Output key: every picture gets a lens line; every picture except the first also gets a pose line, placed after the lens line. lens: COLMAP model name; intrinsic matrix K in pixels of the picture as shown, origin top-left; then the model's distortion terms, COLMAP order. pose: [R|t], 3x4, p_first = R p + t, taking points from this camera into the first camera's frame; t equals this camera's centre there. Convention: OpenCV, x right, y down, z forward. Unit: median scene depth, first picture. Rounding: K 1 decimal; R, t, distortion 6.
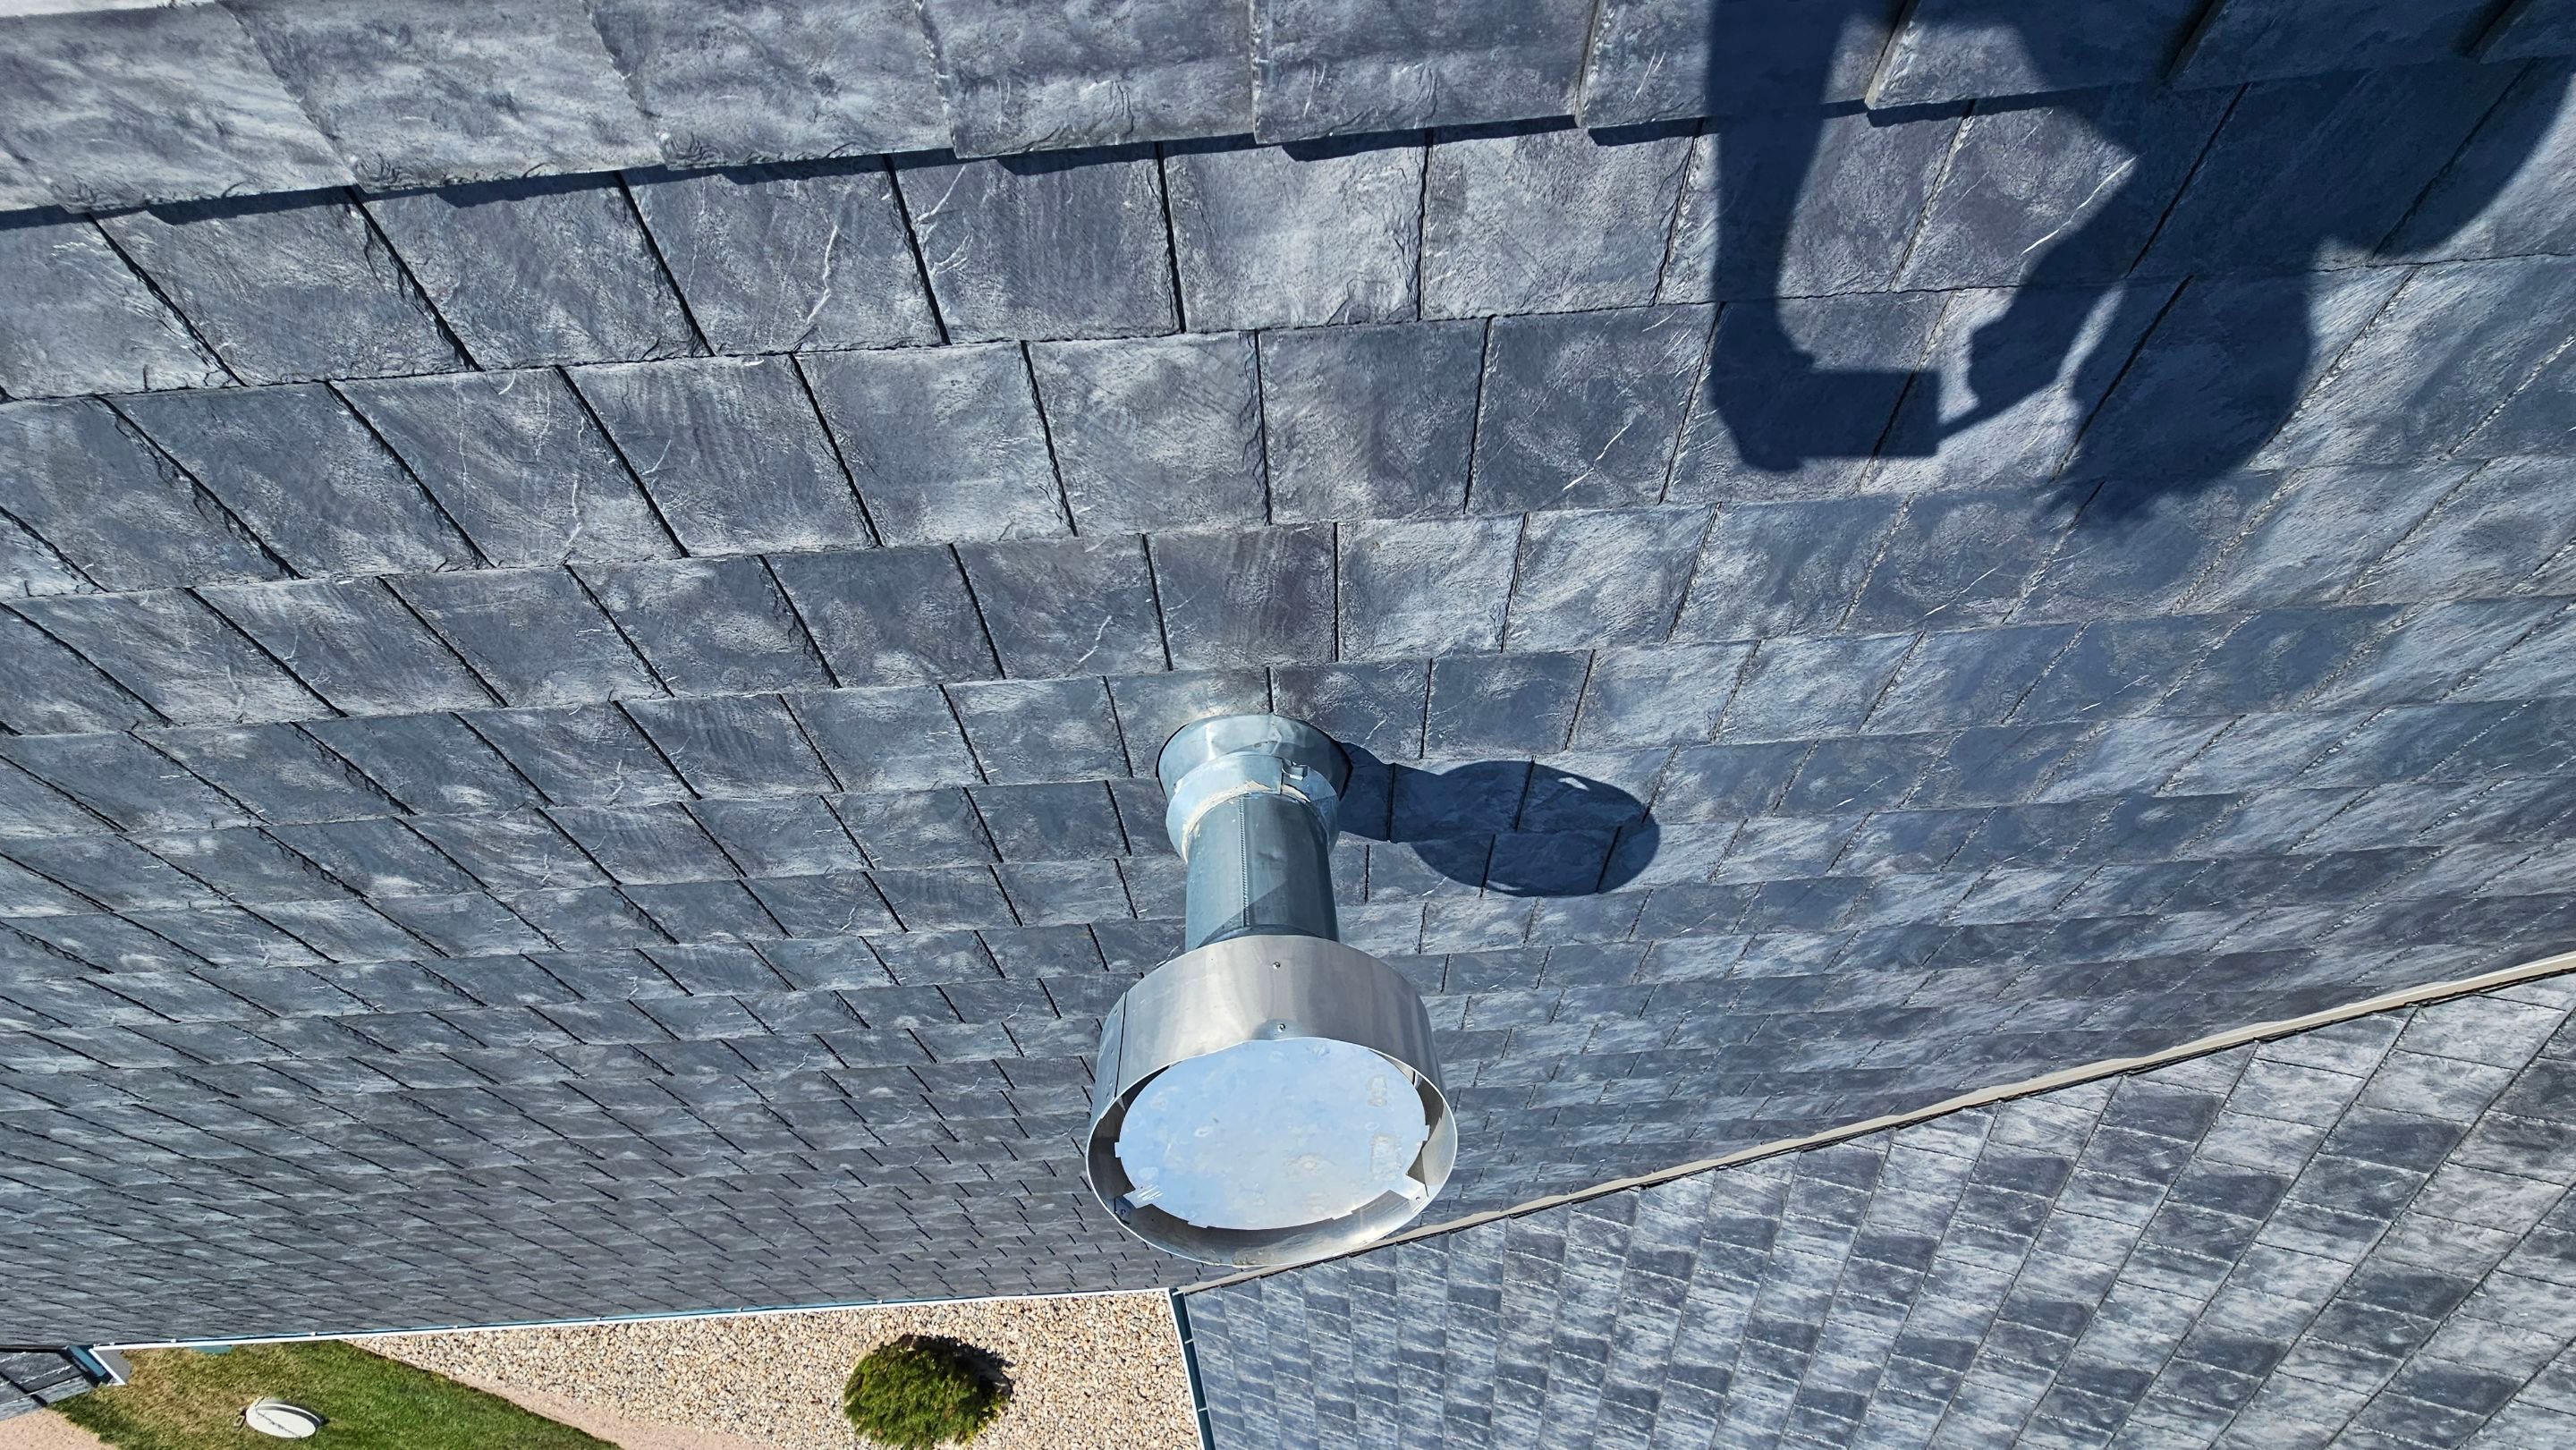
lens RADIAL K [[1028.7, 0, 1285.5], [0, 1028.7, 725.9], [0, 0, 1]] dist [-0.002275, -0.000088]
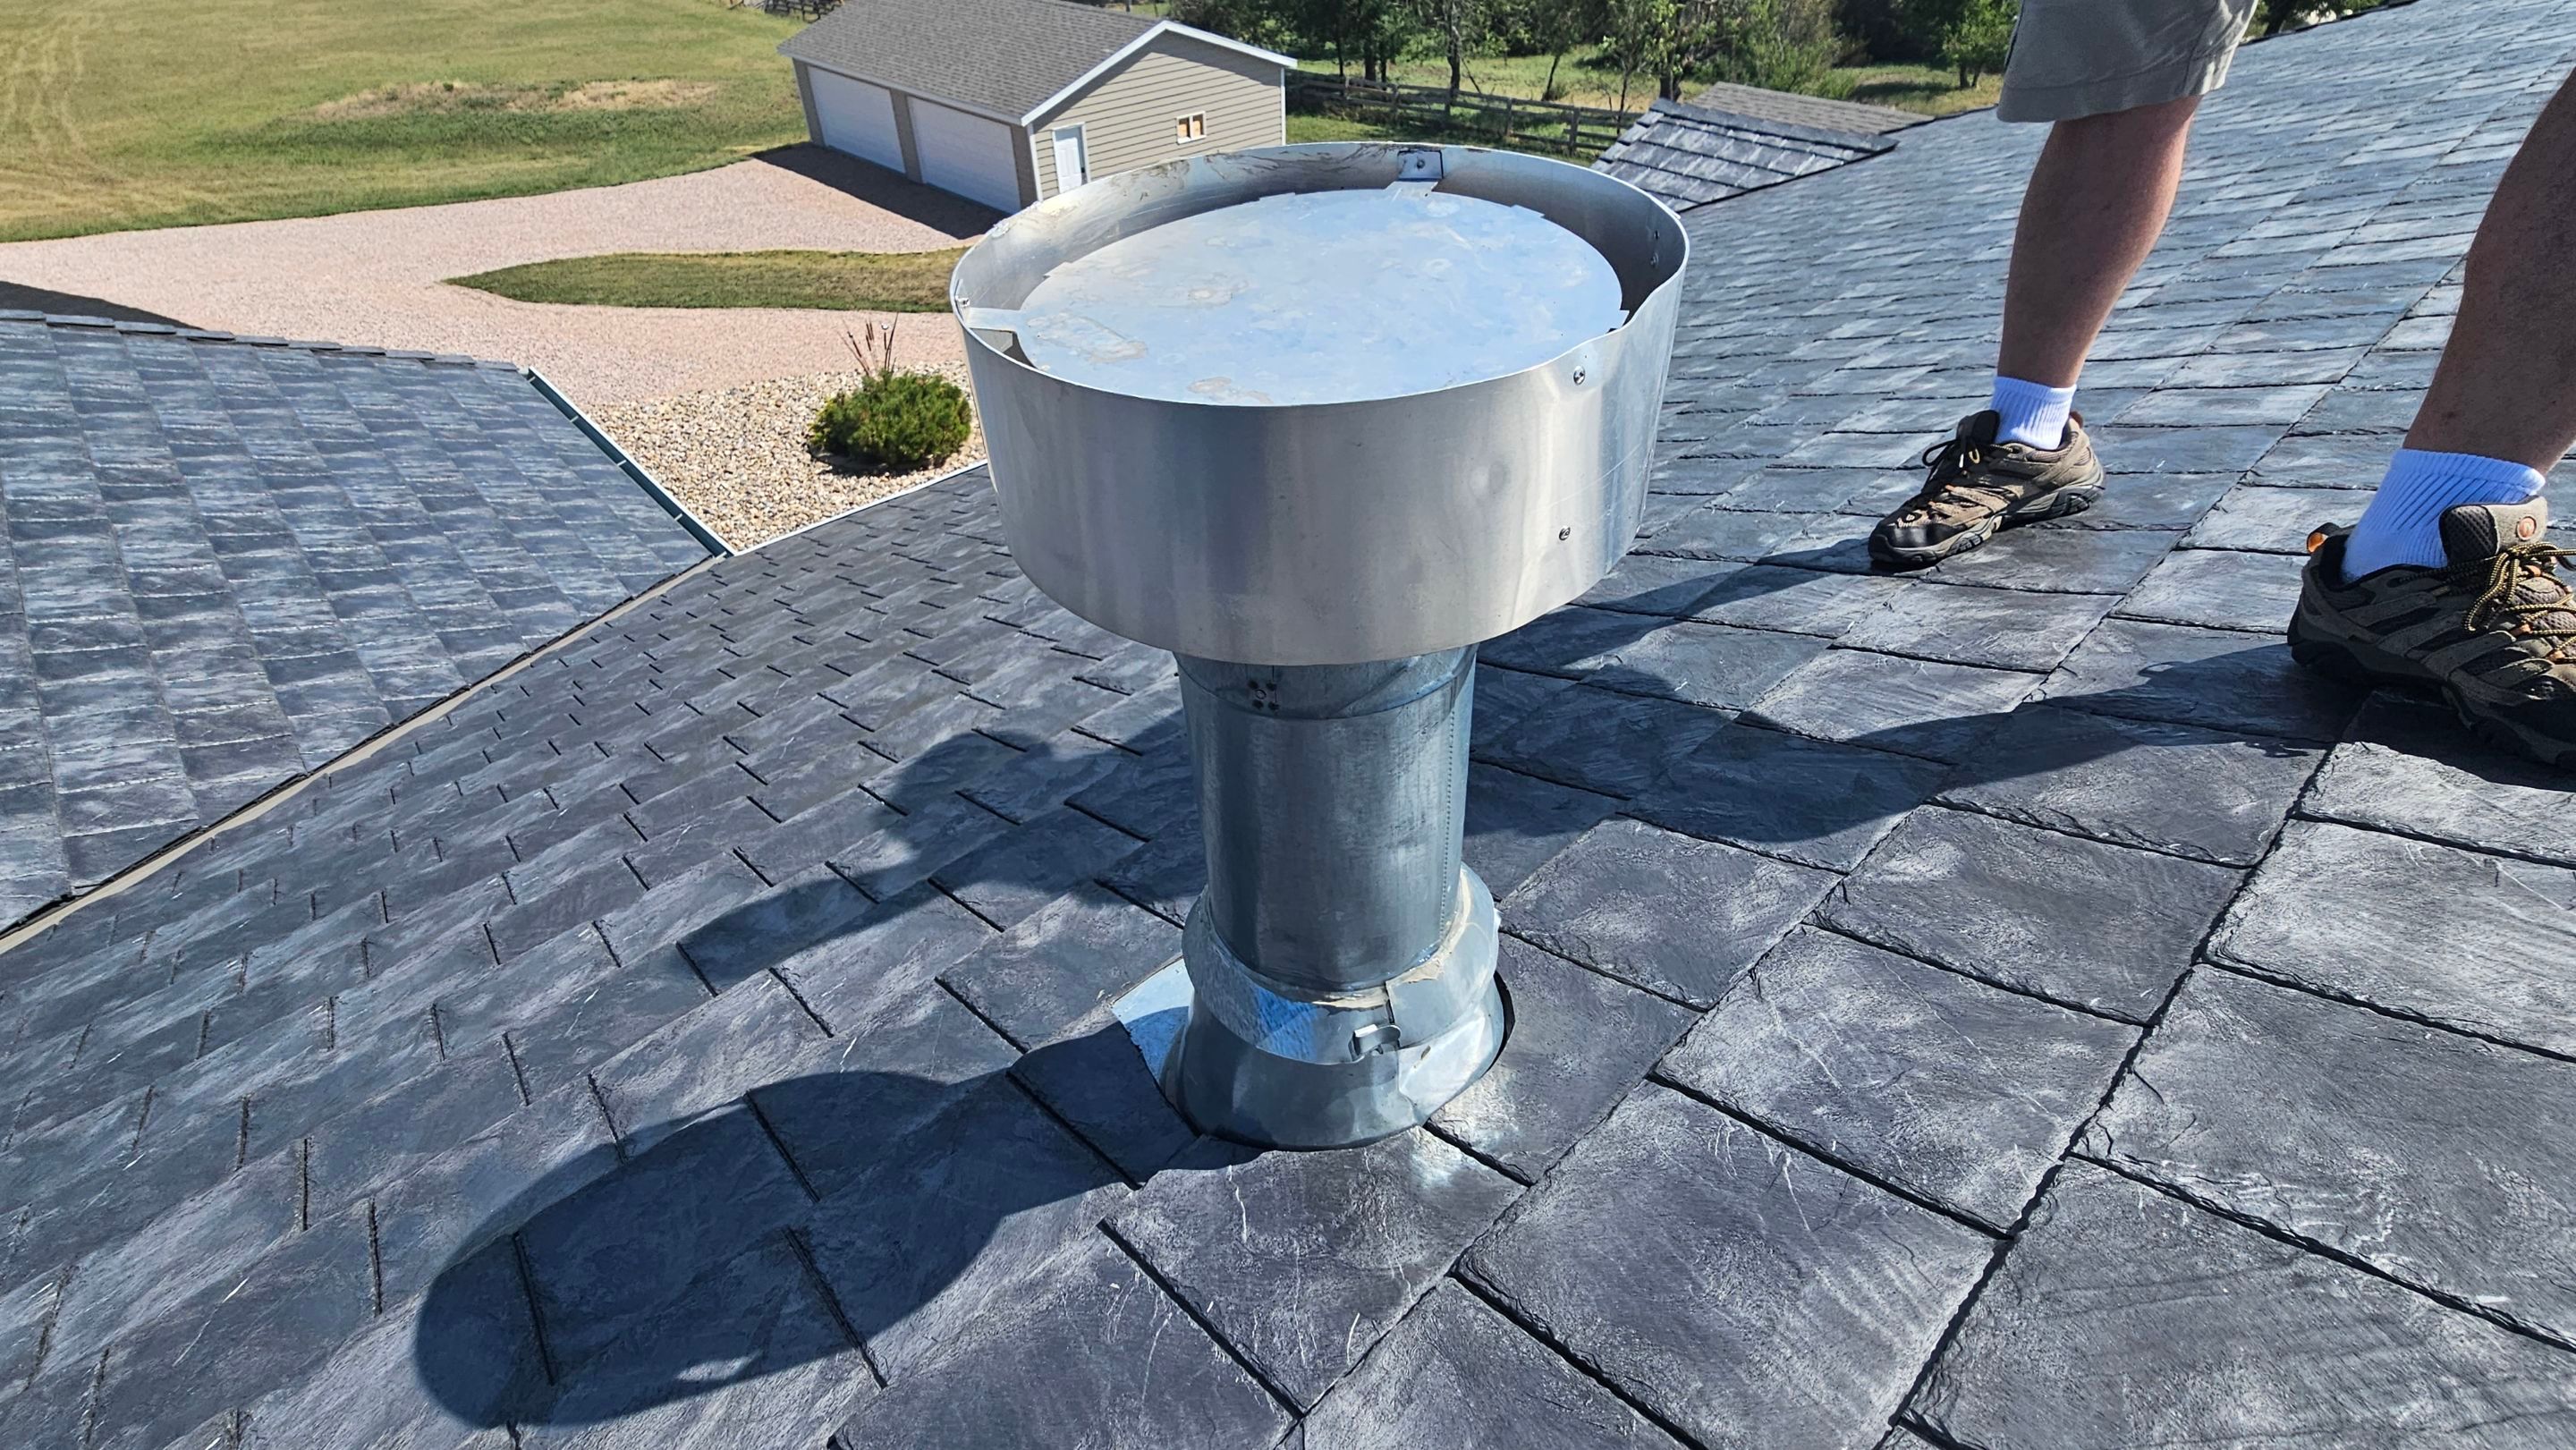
lens RADIAL K [[1155.9, 0, 1283.9], [0, 1155.9, 728.8], [0, 0, 1]] dist [0.001412, 0.001960]
pose [[-0.776212, 0.397041, -0.489749, 0.074949], [-0.534348, -0.826568, 0.176796, 0.026213], [-0.334616, 0.398927, 0.853750, 0.121440]]
